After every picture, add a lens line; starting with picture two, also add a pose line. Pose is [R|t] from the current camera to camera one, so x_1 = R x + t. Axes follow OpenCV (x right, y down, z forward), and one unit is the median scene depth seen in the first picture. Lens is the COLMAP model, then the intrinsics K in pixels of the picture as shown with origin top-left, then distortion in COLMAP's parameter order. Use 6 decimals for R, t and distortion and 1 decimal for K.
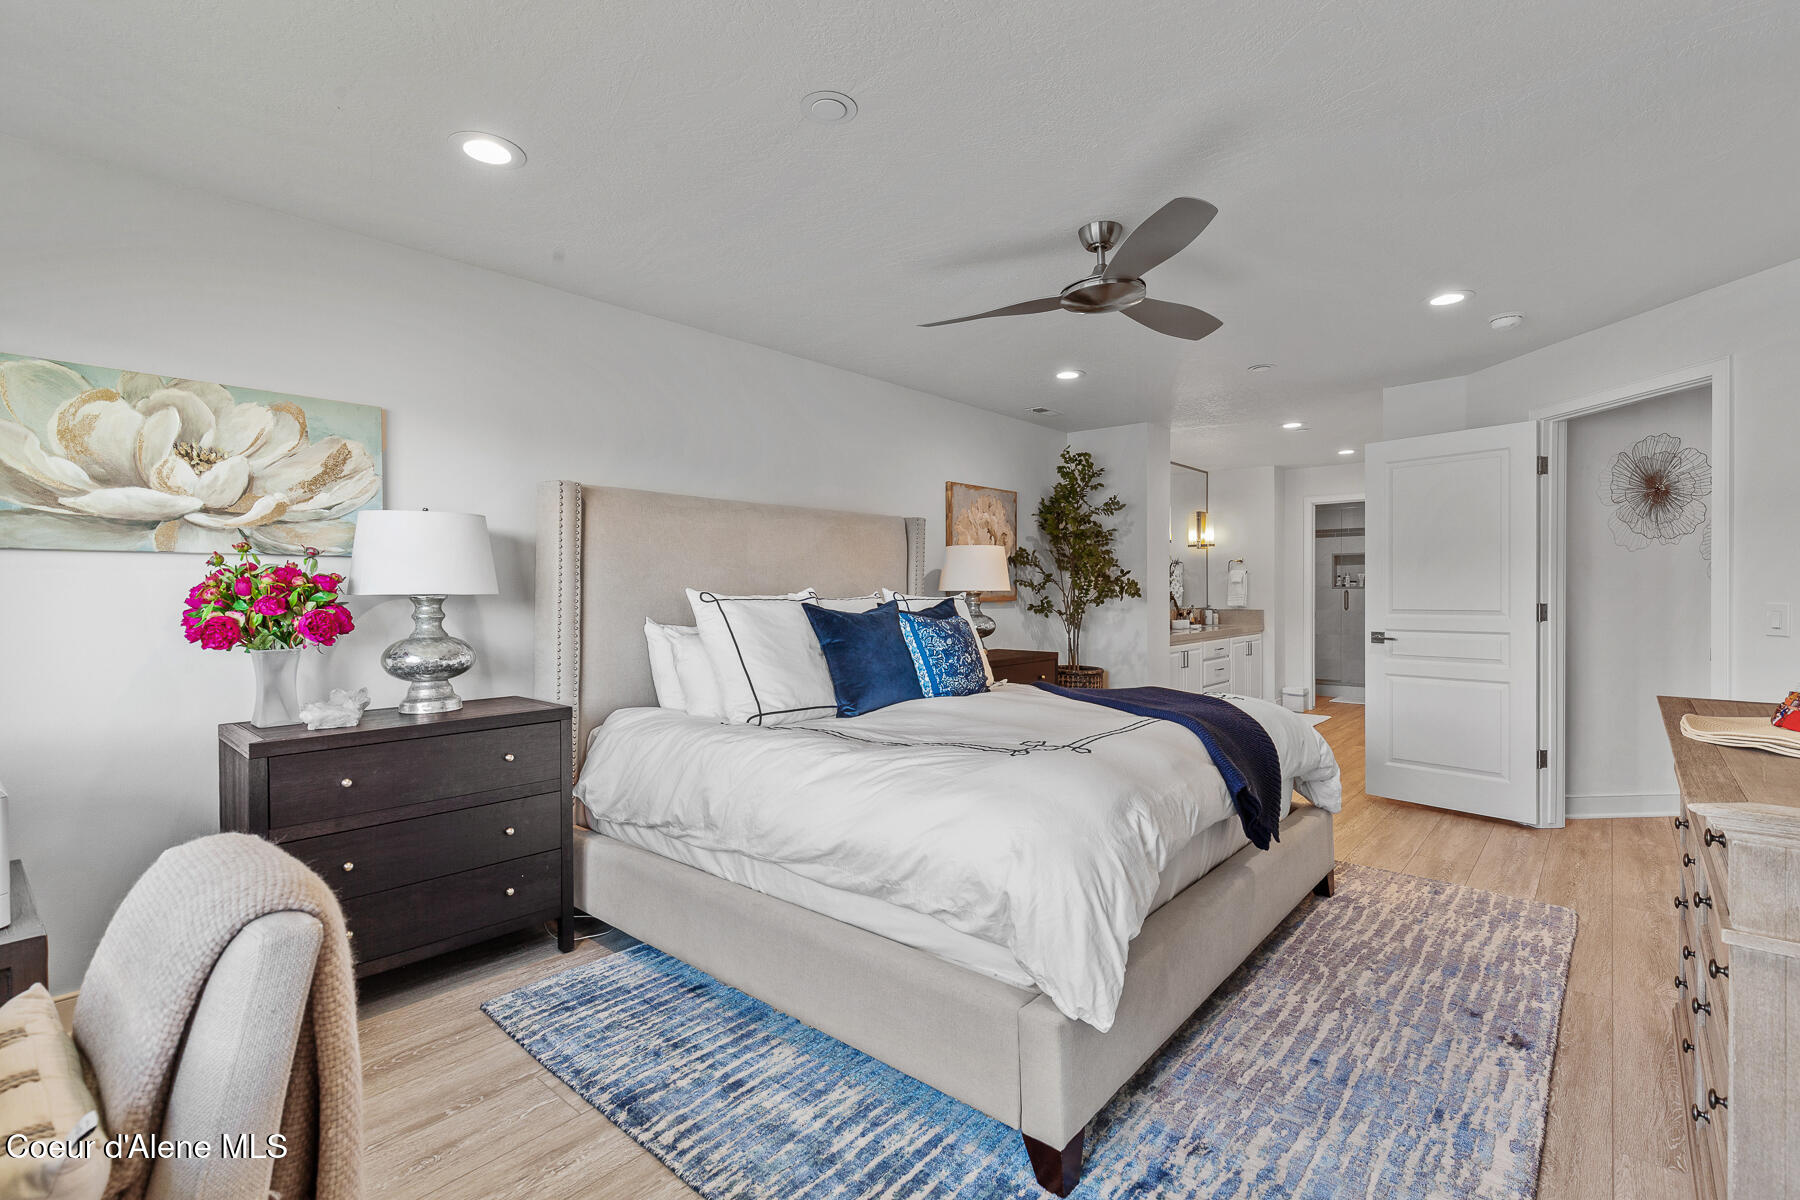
lens RADIAL K [[827.4, 0, 908.1], [0, 827.4, 594.9], [0, 0, 1]] dist [0.002891, -0.000056]
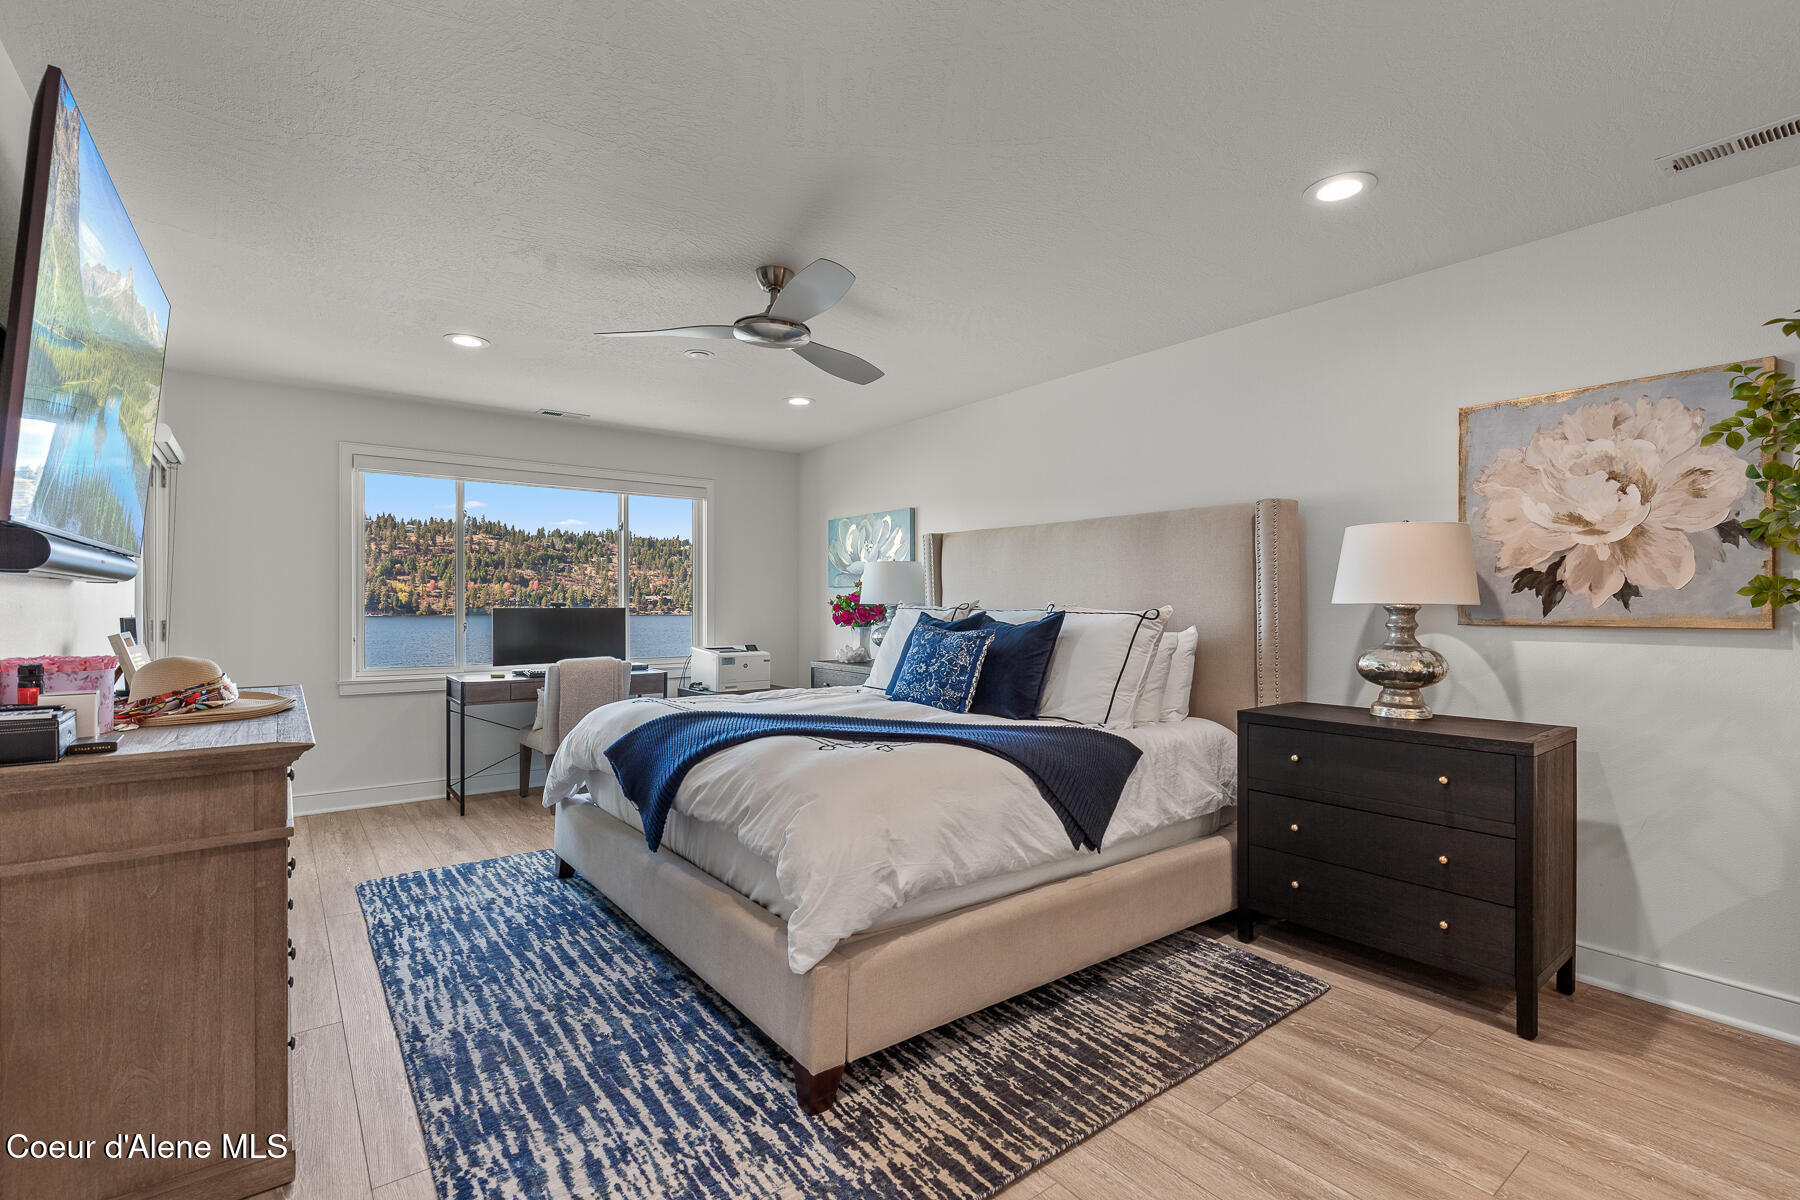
lens RADIAL K [[827.4, 0, 907.6], [0, 827.4, 599.2], [0, 0, 1]] dist [0.002891, -0.000056]
pose [[-0.209407, 0.000837, -0.977828, 1.486848], [-0.002577, 0.999996, 0.001407, -0.015719], [0.977825, 0.002815, -0.209404, 1.639844]]
